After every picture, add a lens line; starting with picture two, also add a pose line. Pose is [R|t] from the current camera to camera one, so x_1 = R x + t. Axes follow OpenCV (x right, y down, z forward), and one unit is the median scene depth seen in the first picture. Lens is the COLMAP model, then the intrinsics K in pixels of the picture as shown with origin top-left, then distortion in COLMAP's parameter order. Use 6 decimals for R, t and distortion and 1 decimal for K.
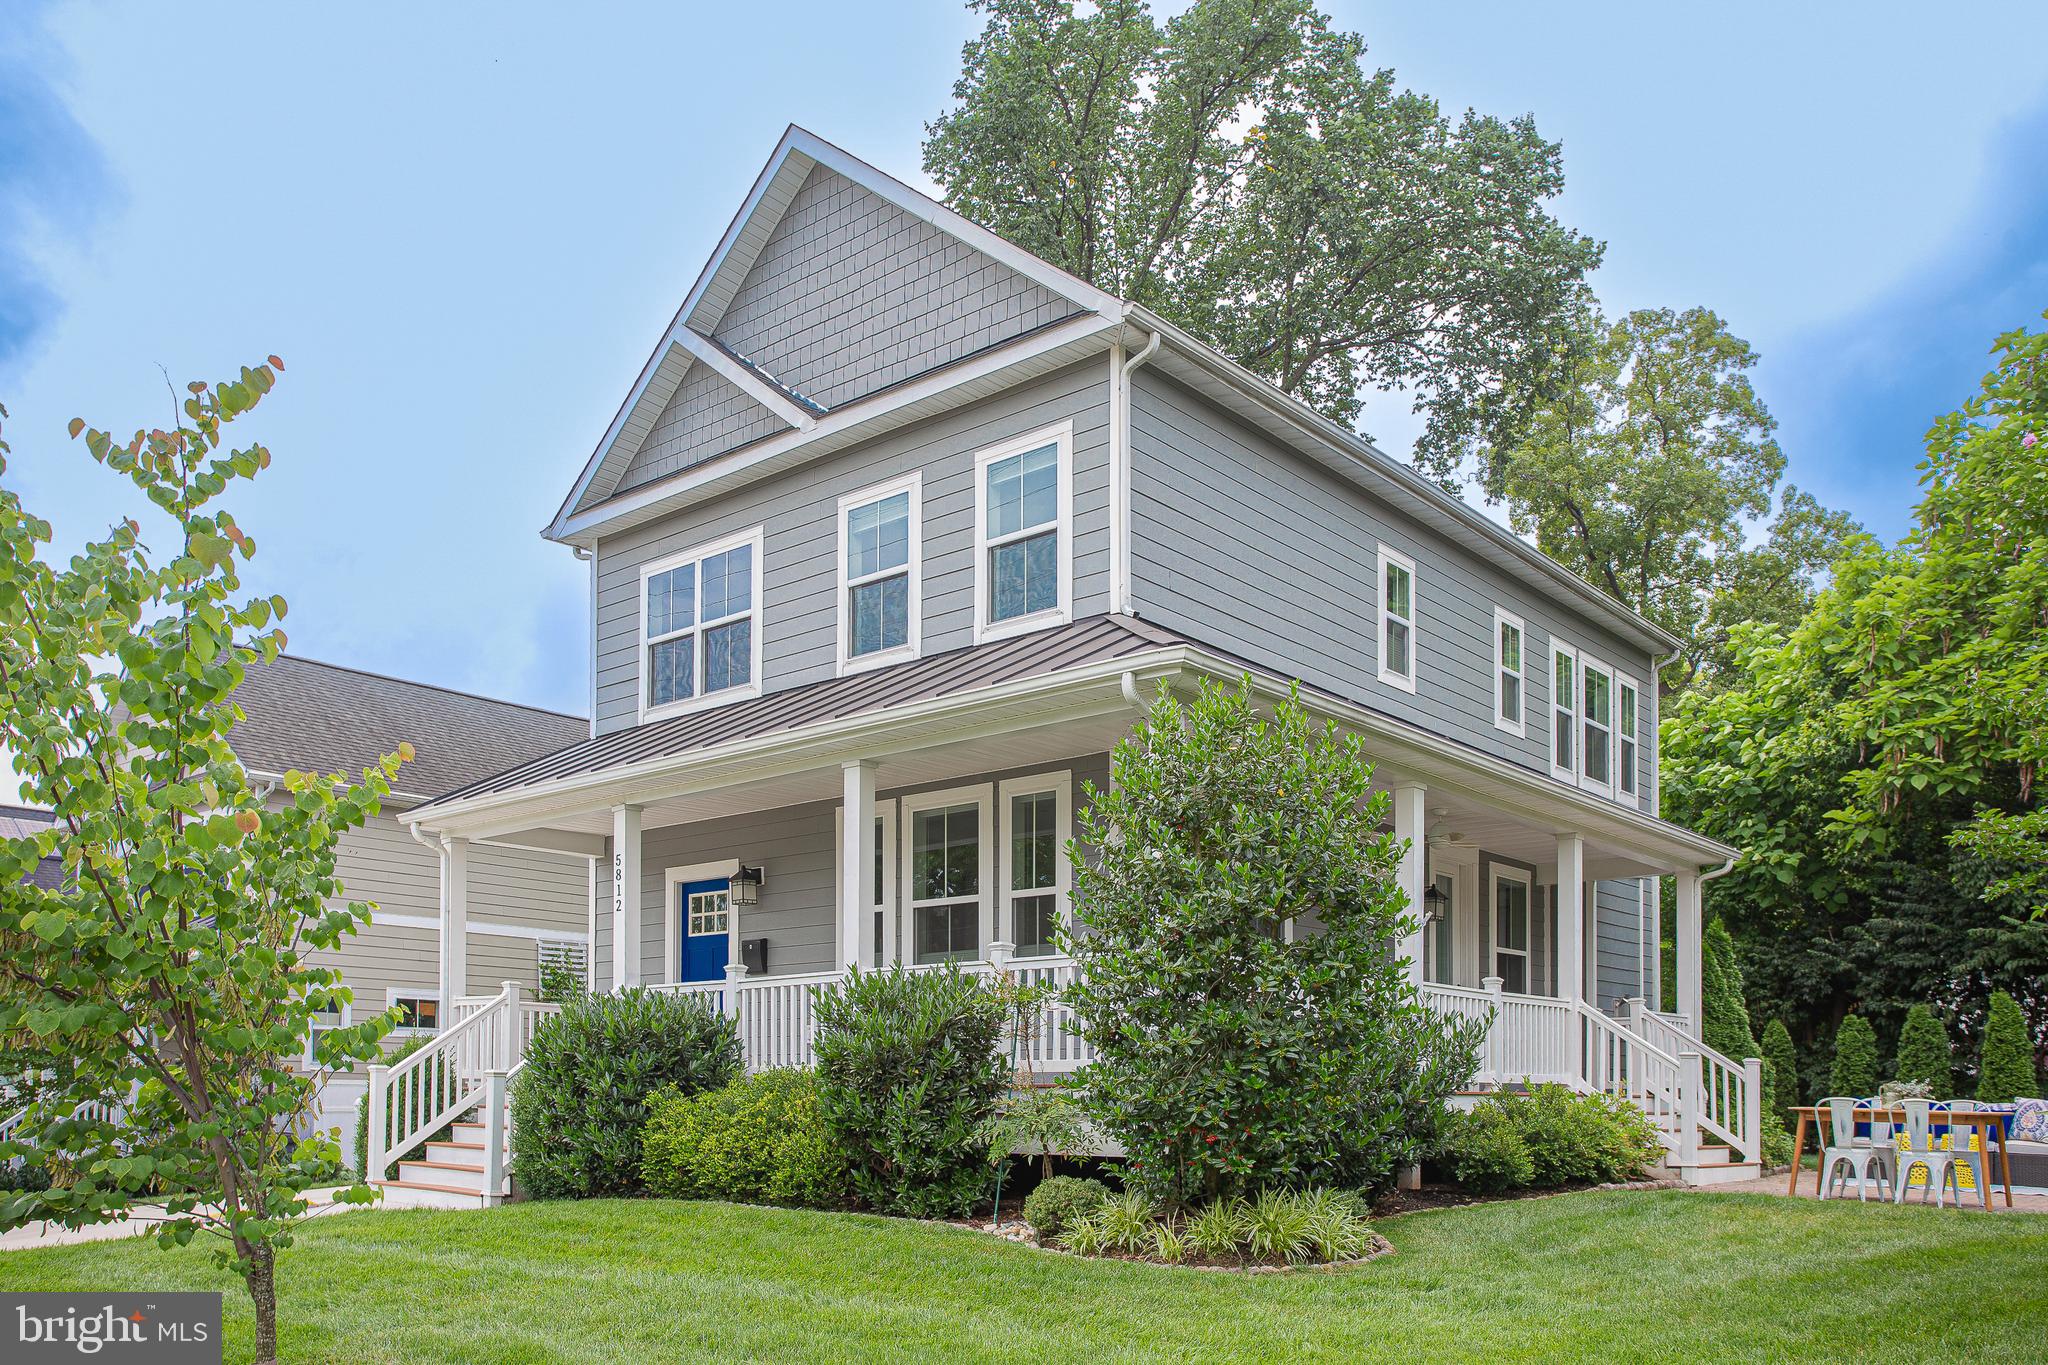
lens RADIAL K [[1624.3, 0, 1024.0], [0, 1624.3, 682.5], [0, 0, 1]] dist [0.000776, 0.000594]
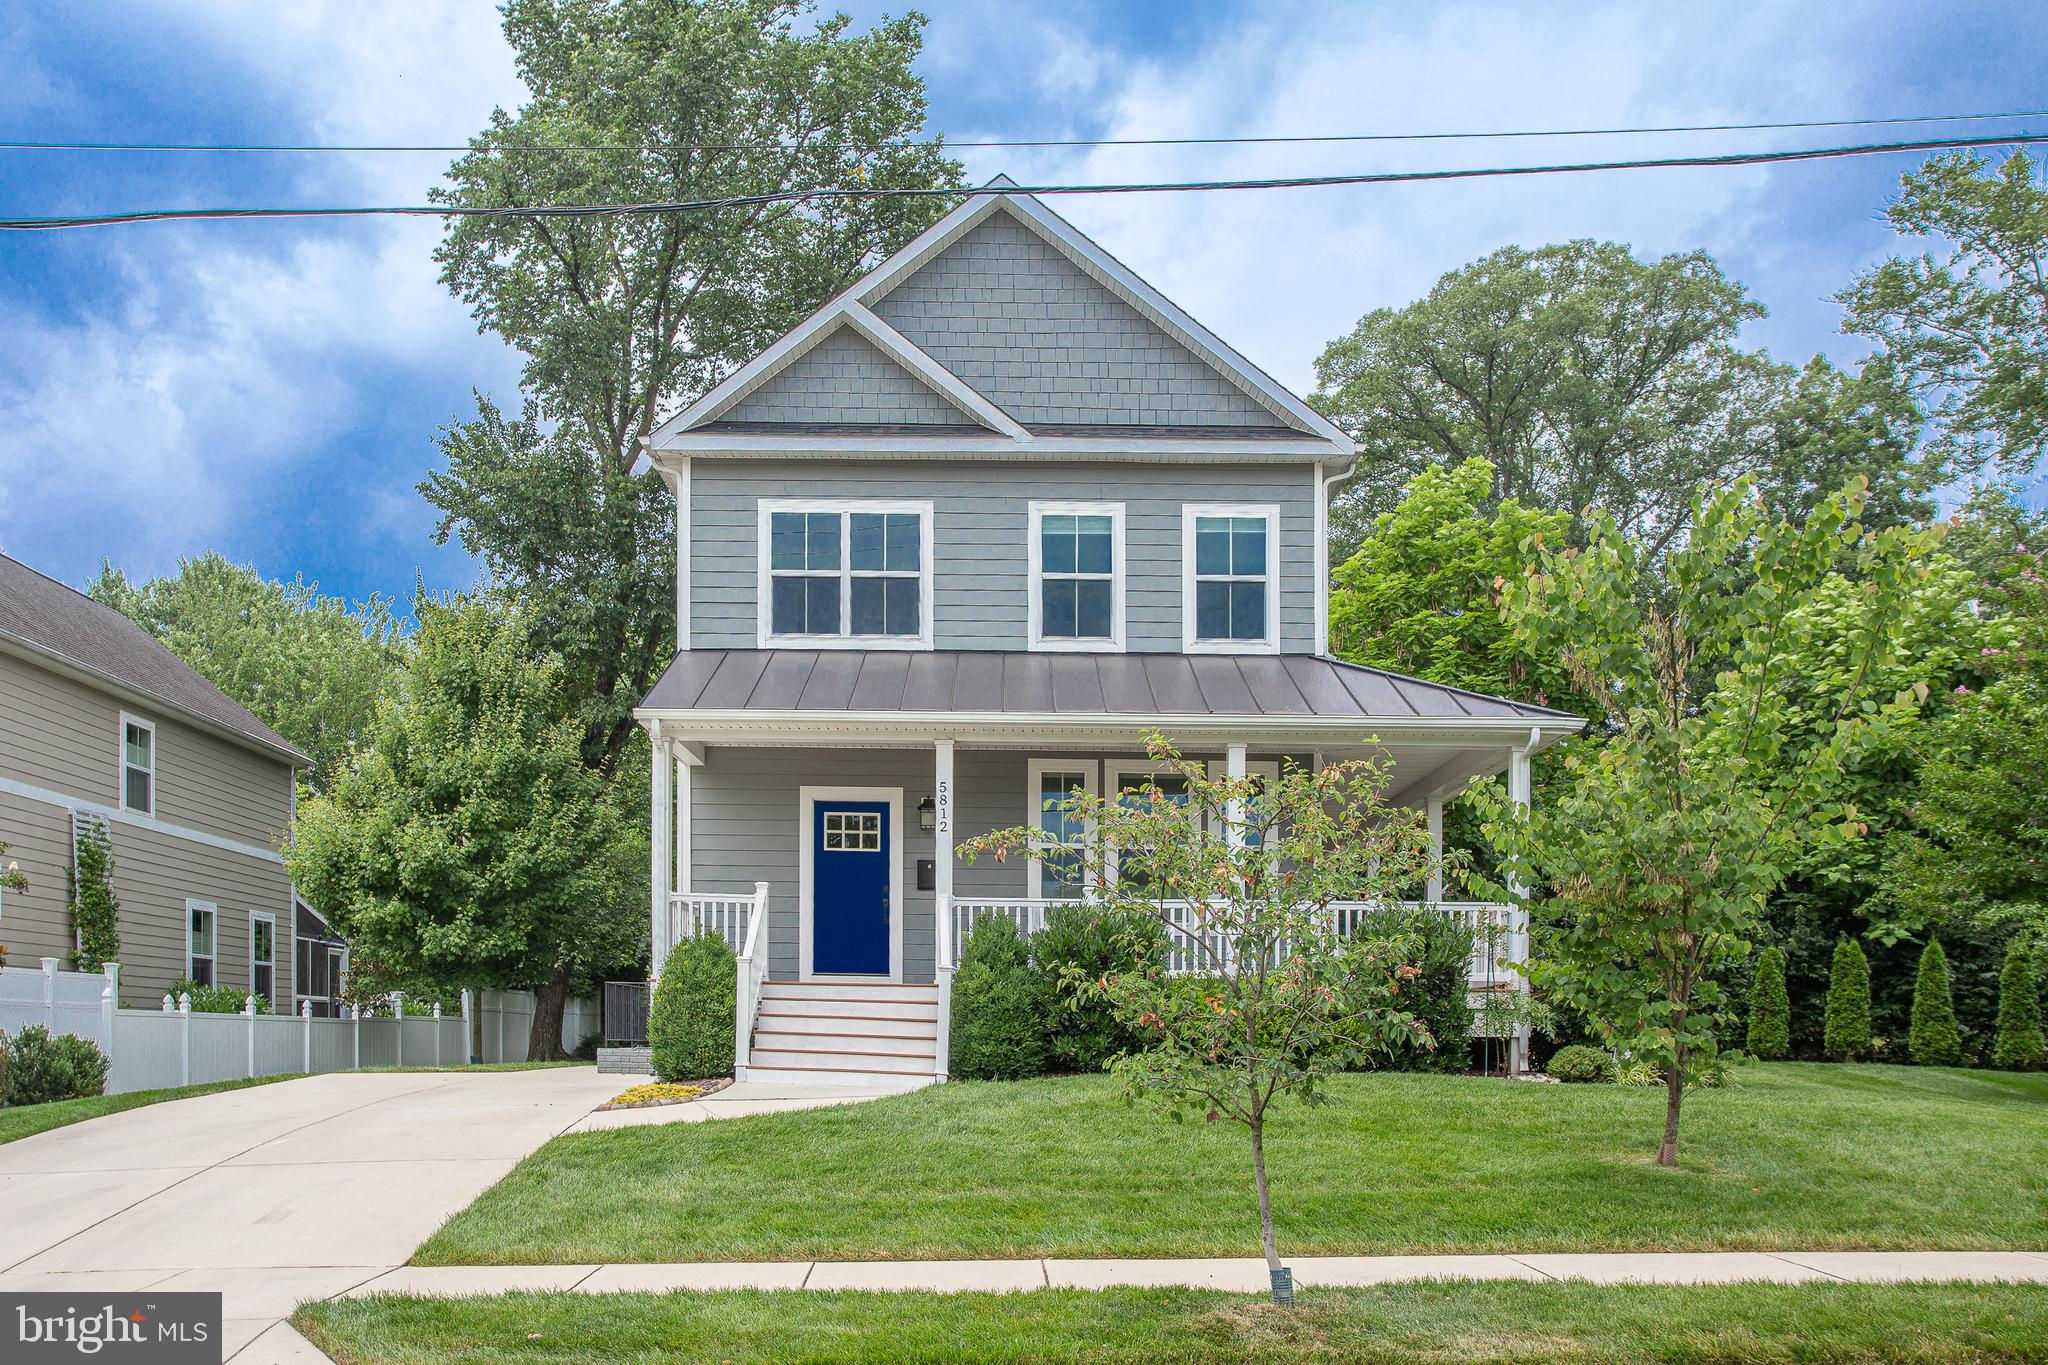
lens RADIAL K [[1503.8, 0, 1024.0], [0, 1503.8, 682.5], [0, 0, 1]] dist [0.000287, 0.005692]
pose [[0.754941, 0.154905, 0.637235, -0.836675], [-0.174409, 0.984133, -0.032608, 0.057392], [-0.632175, -0.086523, 0.769980, 0.142107]]
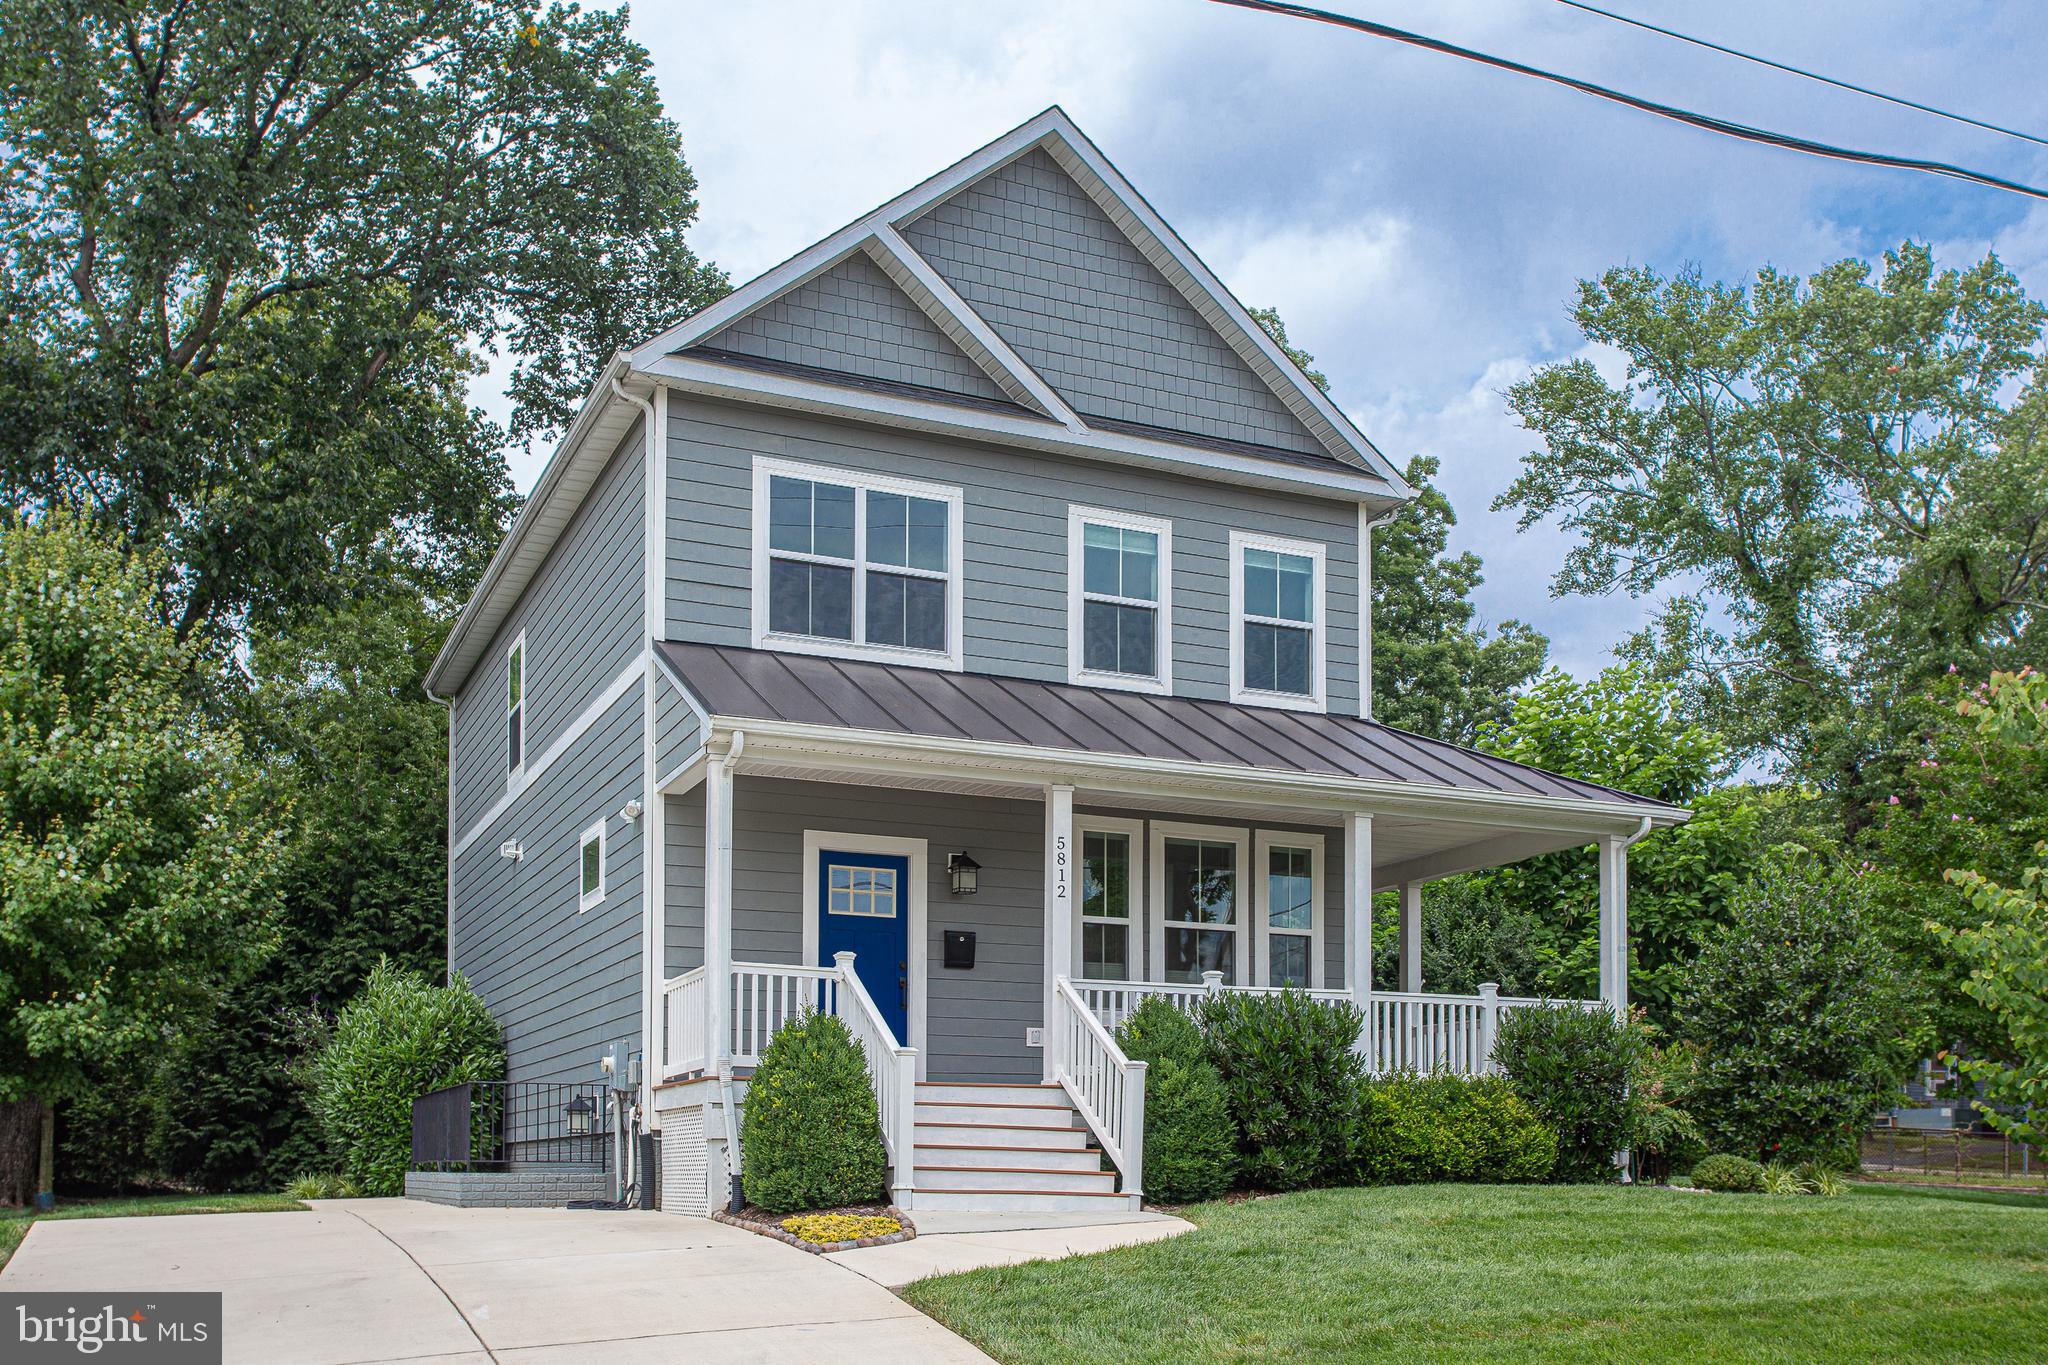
lens RADIAL K [[1808.9, 0, 1024.0], [0, 1808.9, 682.5], [0, 0, 1]] dist [-0.006756, -0.004817]
pose [[0.429971, 0.229894, 0.873083, -1.114652], [-0.227830, 0.963369, -0.141467, 0.162097], [-0.873624, -0.138088, 0.466597, 0.511522]]
